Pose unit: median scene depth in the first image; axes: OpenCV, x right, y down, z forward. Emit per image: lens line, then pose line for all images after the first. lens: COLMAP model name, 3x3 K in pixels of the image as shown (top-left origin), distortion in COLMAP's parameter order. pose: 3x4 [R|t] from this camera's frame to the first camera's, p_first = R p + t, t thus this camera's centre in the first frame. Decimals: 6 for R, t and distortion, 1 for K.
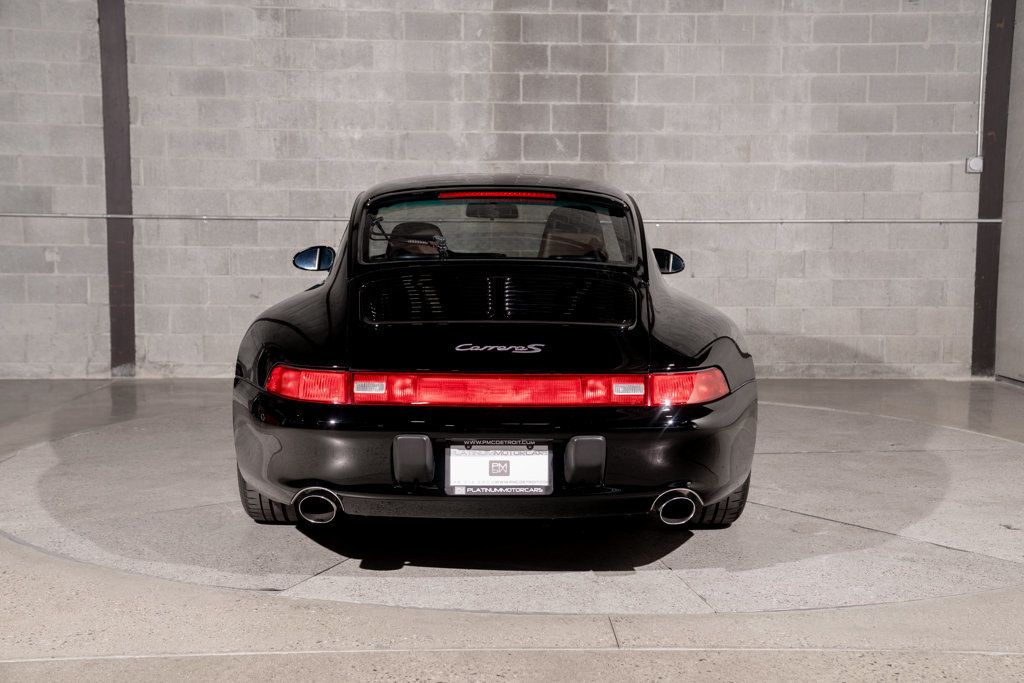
lens RADIAL K [[1406.0, 0, 512.0], [0, 1406.0, 341.5], [0, 0, 1]] dist [0.005056, 1.015926]
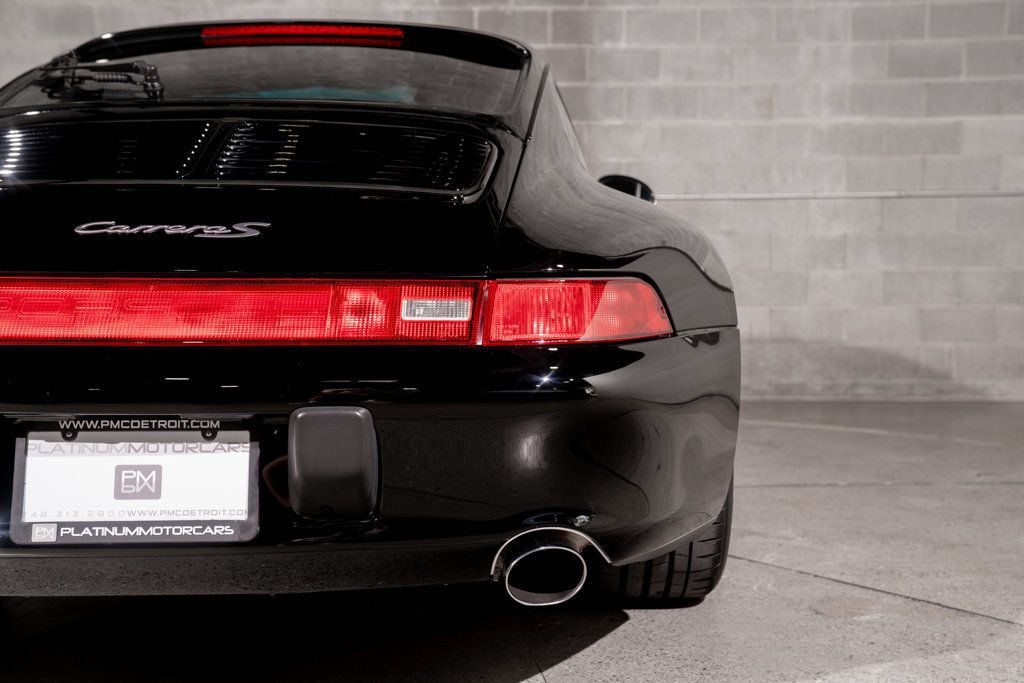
lens RADIAL K [[1406.0, 0, 512.0], [0, 1406.0, 341.5], [0, 0, 1]] dist [0.005056, 1.015926]
pose [[0.999410, -0.005892, -0.033846, 0.051832], [0.004449, 0.999084, -0.042551, 0.026913], [0.034065, 0.042376, 0.998521, 0.228096]]
